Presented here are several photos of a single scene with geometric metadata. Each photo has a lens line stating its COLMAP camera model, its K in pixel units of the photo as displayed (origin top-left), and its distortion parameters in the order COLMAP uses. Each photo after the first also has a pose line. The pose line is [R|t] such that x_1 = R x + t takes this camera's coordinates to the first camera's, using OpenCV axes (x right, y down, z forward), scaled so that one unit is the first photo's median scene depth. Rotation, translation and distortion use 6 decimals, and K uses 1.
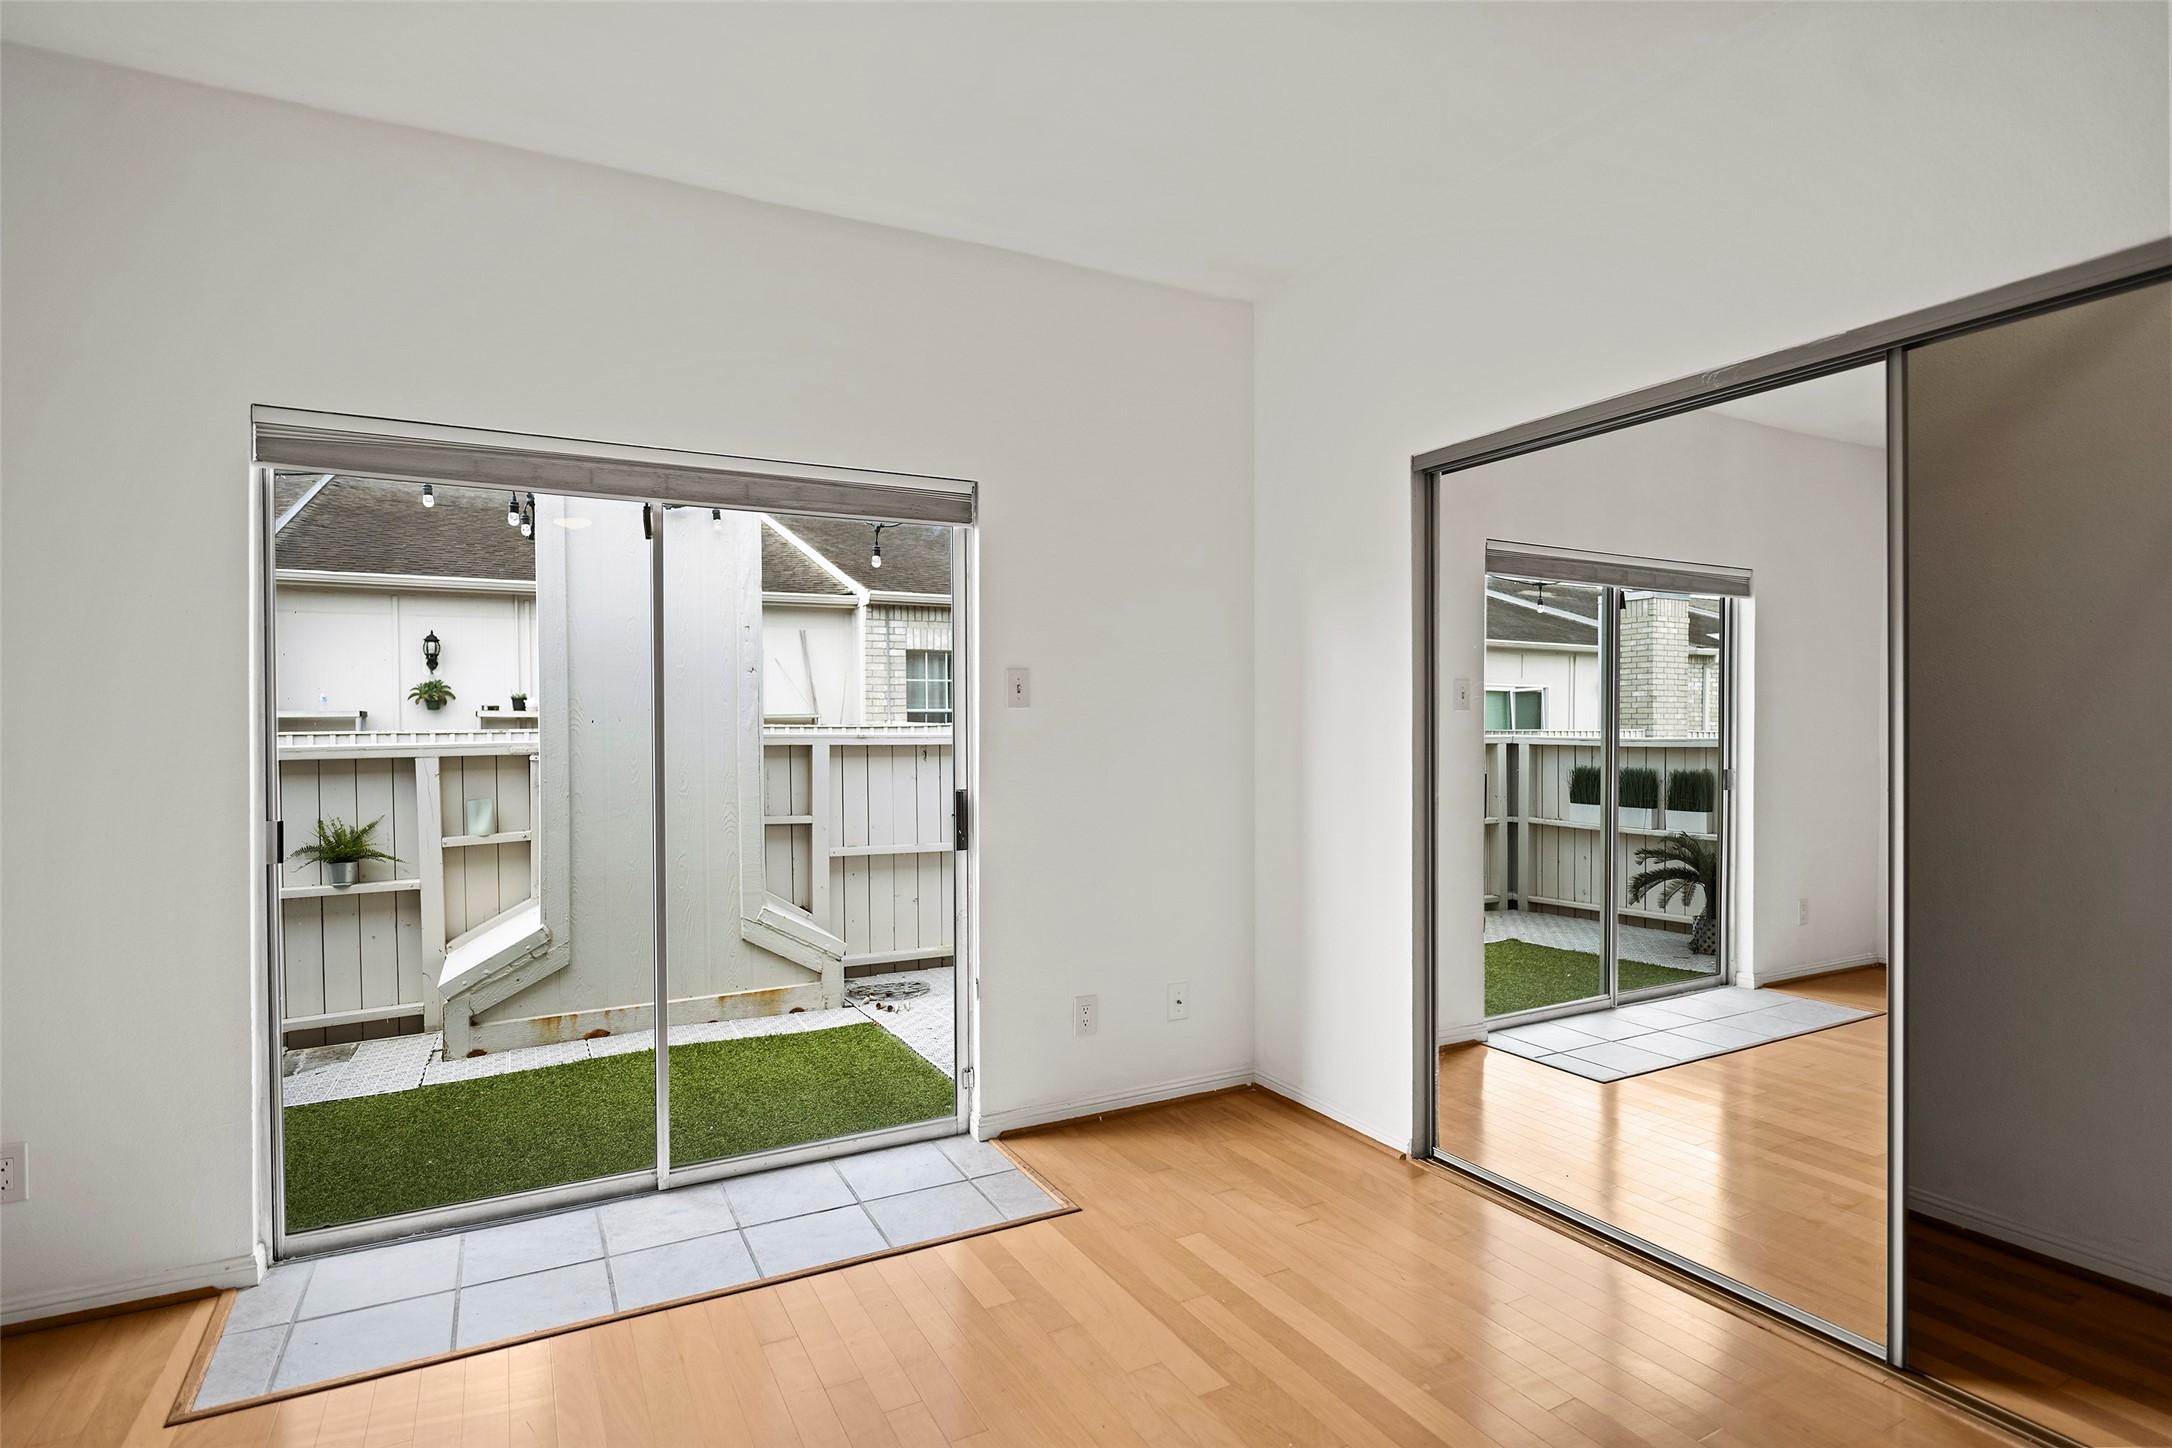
lens RADIAL K [[1087.5, 0, 1082.3], [0, 1087.5, 731.9], [0, 0, 1]] dist [-0.012879, 0.000002]
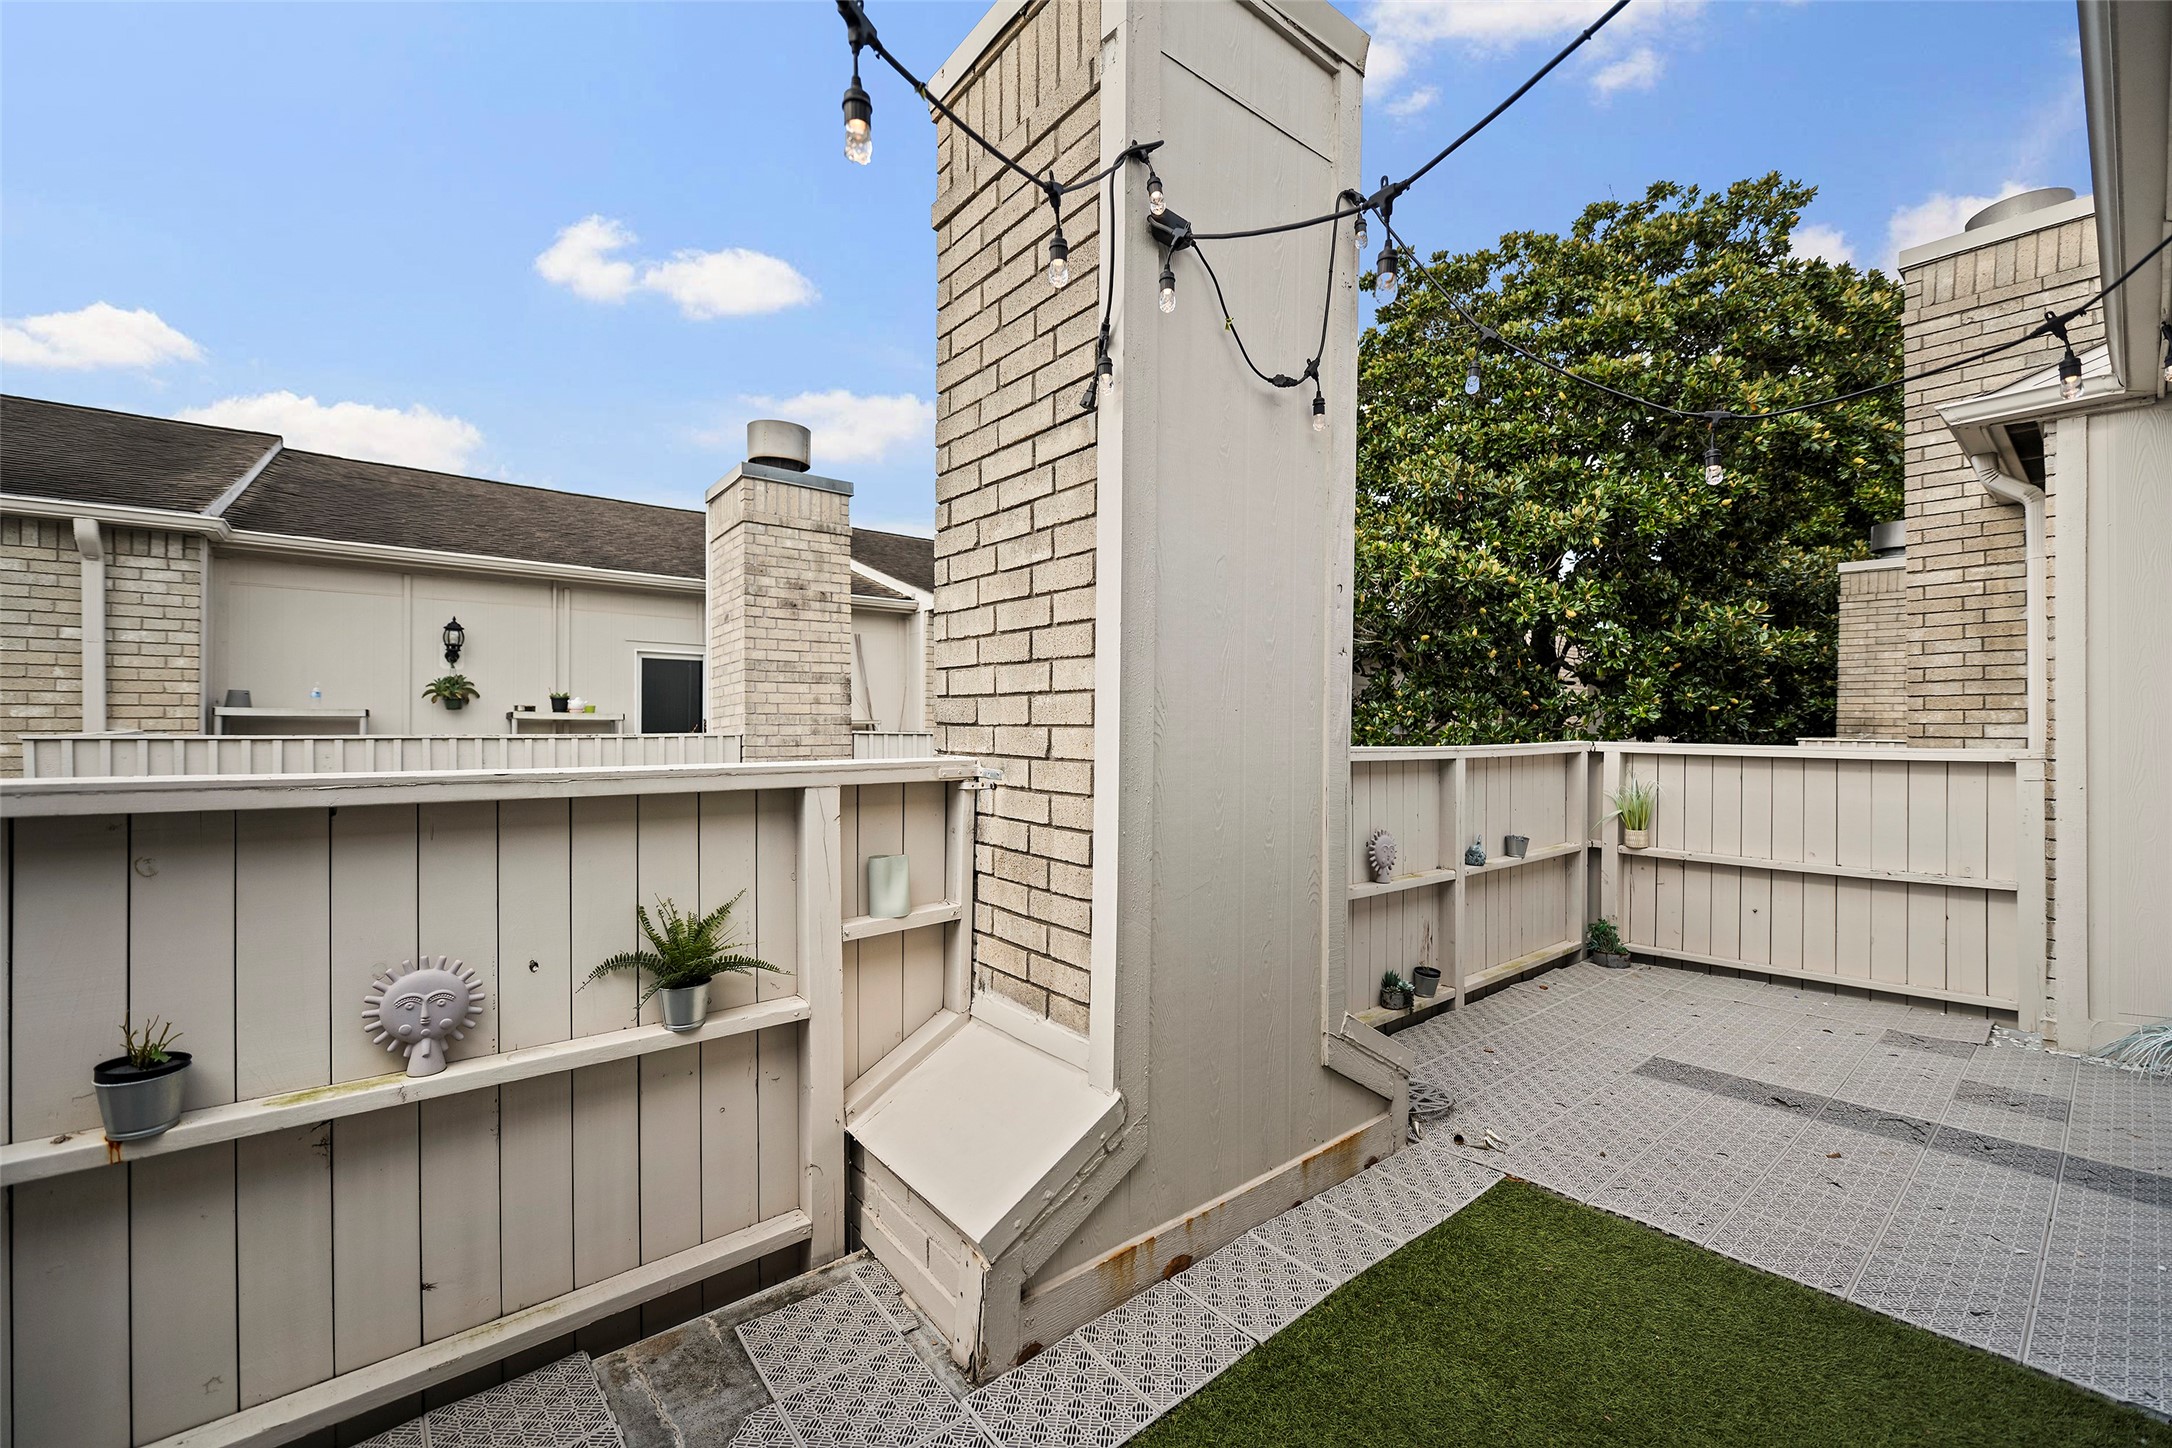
lens RADIAL K [[875.8, 0, 1091.8], [0, 875.8, 724.4], [0, 0, 1]] dist [-0.006574, -0.000349]
pose [[0.980227, 0.011160, 0.197563, -0.559165], [-0.008062, 0.999832, -0.016475, -0.003140], [-0.197713, 0.014557, 0.980152, 0.516546]]
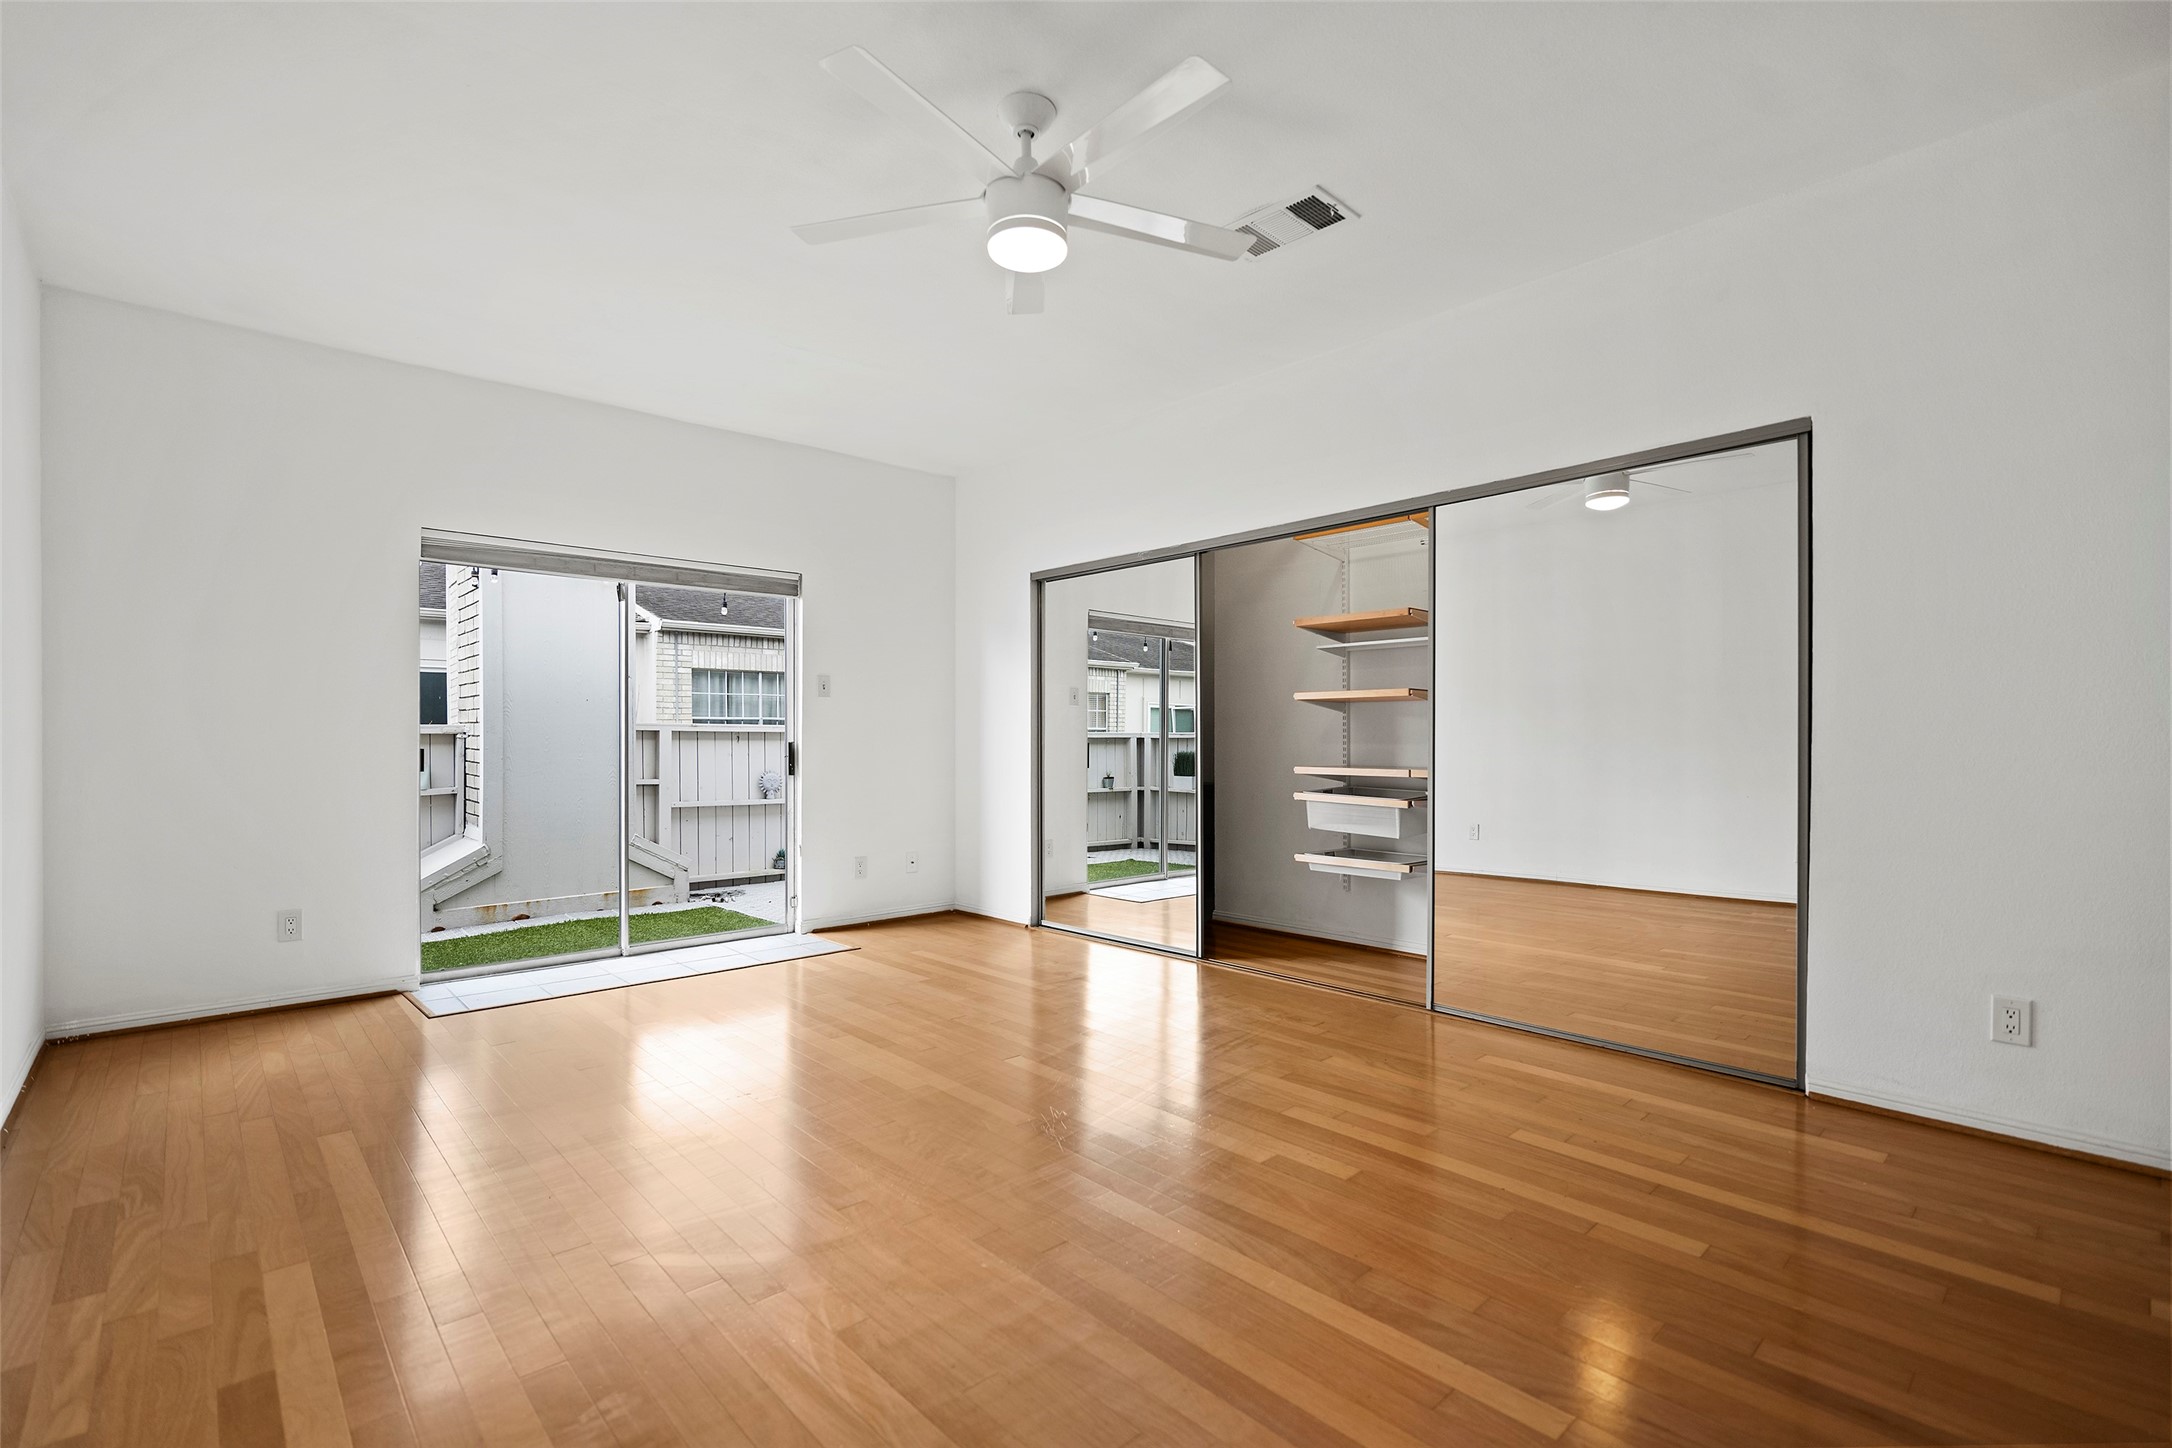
lens RADIAL K [[988.4, 0, 1080.1], [0, 988.4, 720.8], [0, 0, 1]] dist [-0.002734, -0.000178]
pose [[0.969042, 0.006142, 0.246820, -0.035260], [0.001144, 0.999568, -0.029365, 0.045486], [-0.246894, 0.028739, 0.968616, -0.492927]]
